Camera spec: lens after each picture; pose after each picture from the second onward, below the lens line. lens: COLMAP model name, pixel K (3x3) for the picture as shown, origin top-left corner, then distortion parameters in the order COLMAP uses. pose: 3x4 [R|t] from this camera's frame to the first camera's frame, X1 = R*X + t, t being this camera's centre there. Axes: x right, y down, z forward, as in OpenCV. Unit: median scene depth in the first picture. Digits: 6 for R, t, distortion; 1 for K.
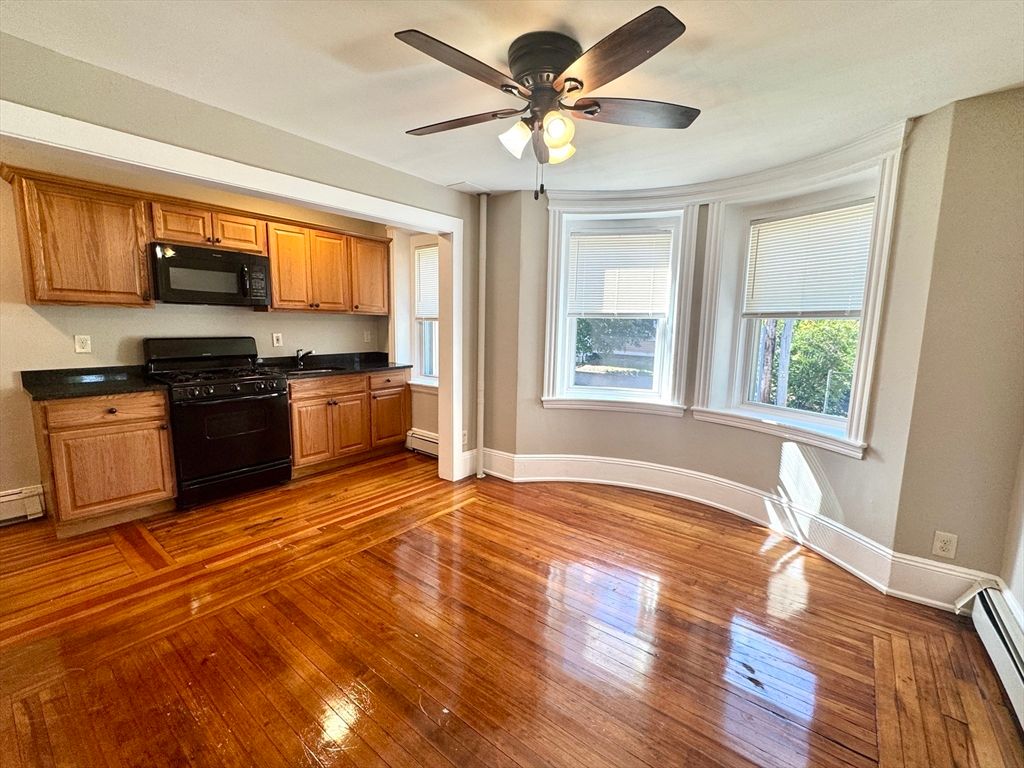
lens RADIAL K [[435.9, 0, 507.8], [0, 435.9, 380.7], [0, 0, 1]] dist [0.003064, -0.000351]
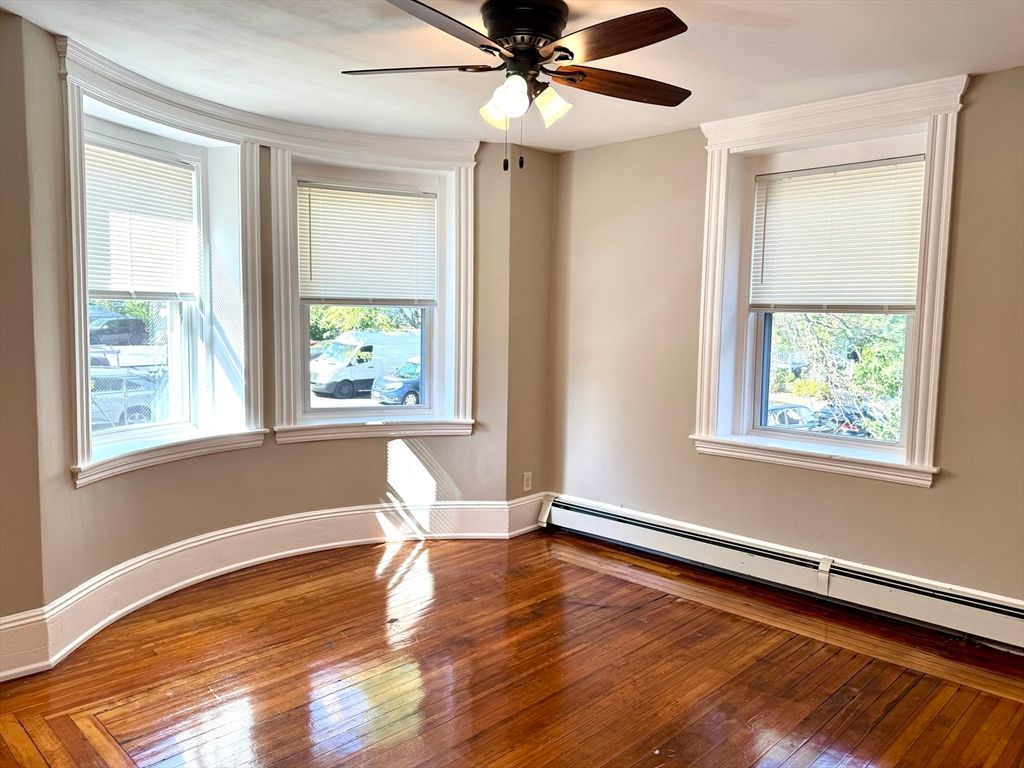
lens RADIAL K [[747.8, 0, 509.2], [0, 747.8, 387.2], [0, 0, 1]] dist [0.006194, -0.002121]
pose [[0.107599, -0.107538, 0.988361, -0.863932], [0.115817, 0.988720, 0.094968, -0.089976], [-0.987425, 0.104251, 0.118840, 0.553135]]
